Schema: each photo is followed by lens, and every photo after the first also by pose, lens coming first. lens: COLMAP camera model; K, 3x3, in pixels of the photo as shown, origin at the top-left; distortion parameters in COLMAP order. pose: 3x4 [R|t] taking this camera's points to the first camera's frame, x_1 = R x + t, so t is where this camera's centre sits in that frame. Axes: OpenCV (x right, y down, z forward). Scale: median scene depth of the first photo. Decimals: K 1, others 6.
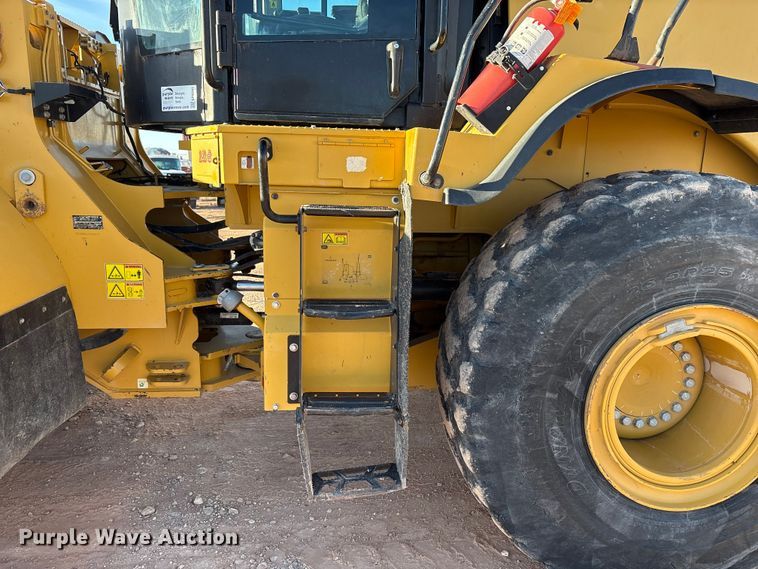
lens RADIAL K [[571.1, 0, 379.0], [0, 571.1, 284.5], [0, 0, 1]] dist [0.052899, -0.067226]
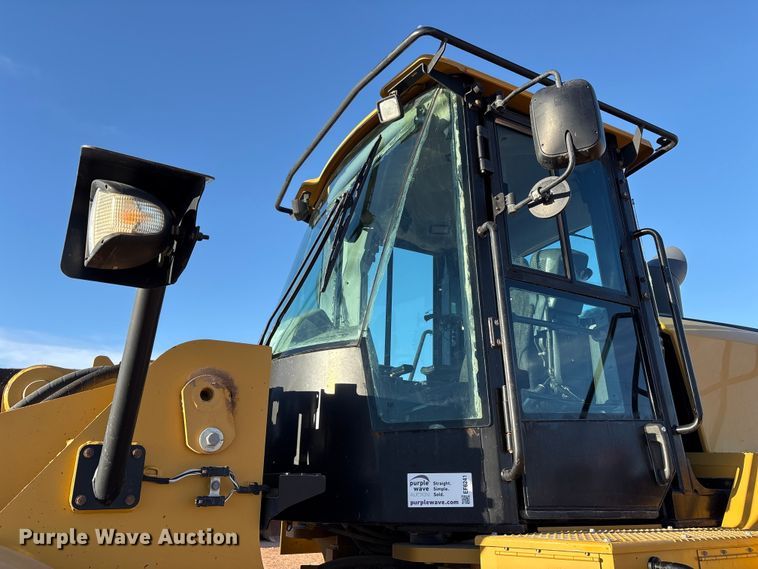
lens RADIAL K [[571.1, 0, 379.0], [0, 571.1, 284.5], [0, 0, 1]] dist [0.052899, -0.067226]
pose [[0.930579, 0.103793, 0.351071, -0.611787], [0.094584, 0.858244, -0.504452, -0.158024], [-0.353663, 0.502638, 0.788846, 0.263395]]
